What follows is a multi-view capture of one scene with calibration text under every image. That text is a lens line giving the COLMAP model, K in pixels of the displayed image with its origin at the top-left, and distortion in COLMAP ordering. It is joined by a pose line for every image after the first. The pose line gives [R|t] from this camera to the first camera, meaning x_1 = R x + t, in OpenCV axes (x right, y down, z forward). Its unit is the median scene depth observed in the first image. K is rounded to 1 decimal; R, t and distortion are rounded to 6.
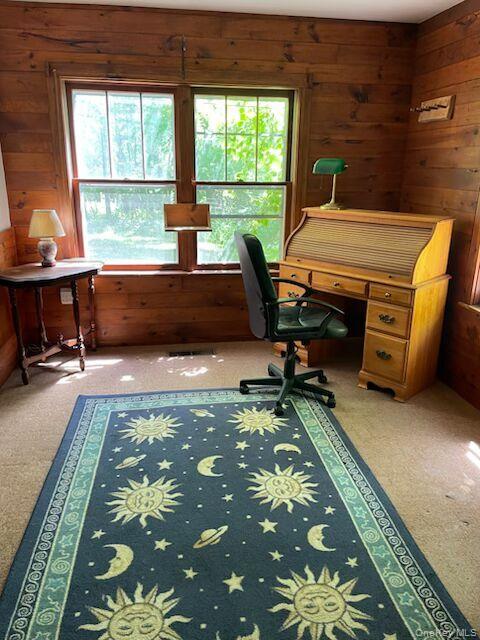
lens RADIAL K [[492.7, 0, 240.0], [0, 492.7, 320.0], [0, 0, 1]] dist [0.120481, -0.204949]
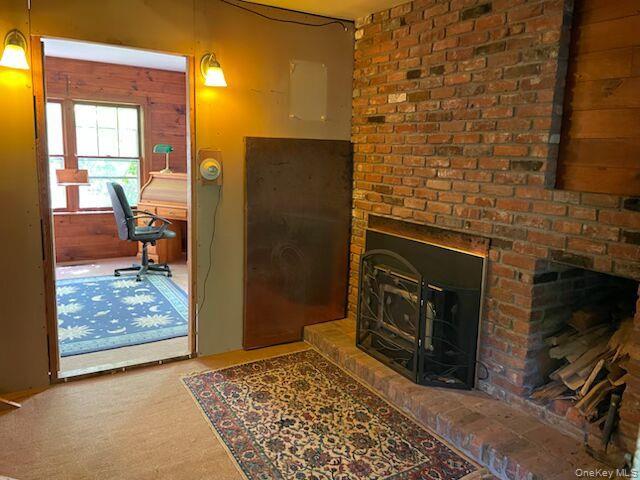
lens RADIAL K [[492.7, 0, 320.0], [0, 492.7, 240.0], [0, 0, 1]] dist [0.120481, -0.204949]
pose [[0.921742, -0.045982, 0.385069, -0.004363], [0.090061, 0.991180, -0.097221, 0.226977], [-0.377202, 0.124292, 0.917753, -0.770148]]
